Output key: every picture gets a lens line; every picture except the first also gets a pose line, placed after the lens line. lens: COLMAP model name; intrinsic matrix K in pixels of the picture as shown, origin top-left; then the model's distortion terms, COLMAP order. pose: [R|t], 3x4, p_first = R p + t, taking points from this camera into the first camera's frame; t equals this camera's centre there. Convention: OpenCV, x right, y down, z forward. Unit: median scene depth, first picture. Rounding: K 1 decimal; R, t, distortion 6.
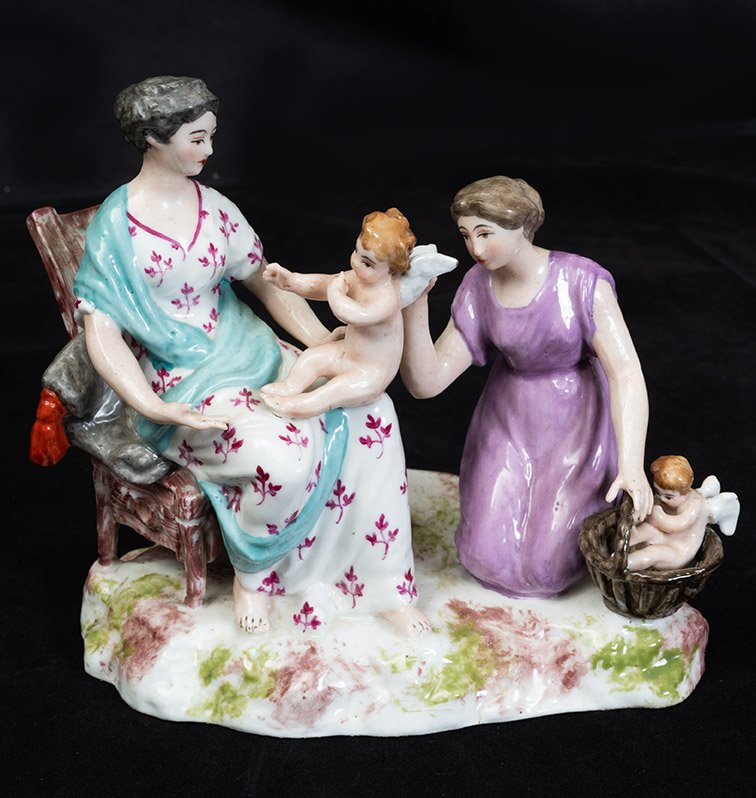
lens RADIAL K [[1787.0, 0, 379.3], [0, 1787.0, 398.7], [0, 0, 1]] dist [0.015693, 0.000000]
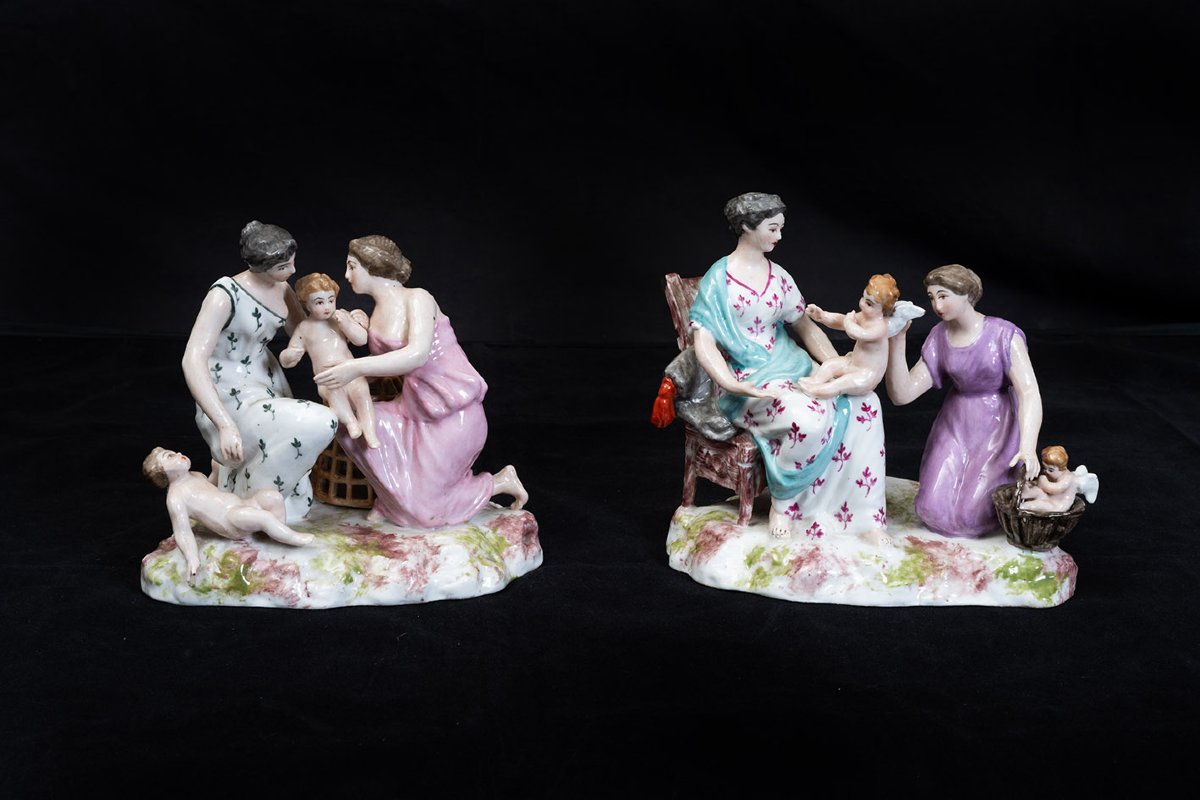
lens RADIAL K [[2149.0, 0, 596.6], [0, 2149.0, 400.8], [0, 0, 1]] dist [0.019536, 0.000000]
pose [[0.985655, 0.070913, -0.153151, 0.052717], [-0.098318, 0.978826, -0.179536, 0.372694], [0.137176, 0.192019, 0.971757, -0.904879]]
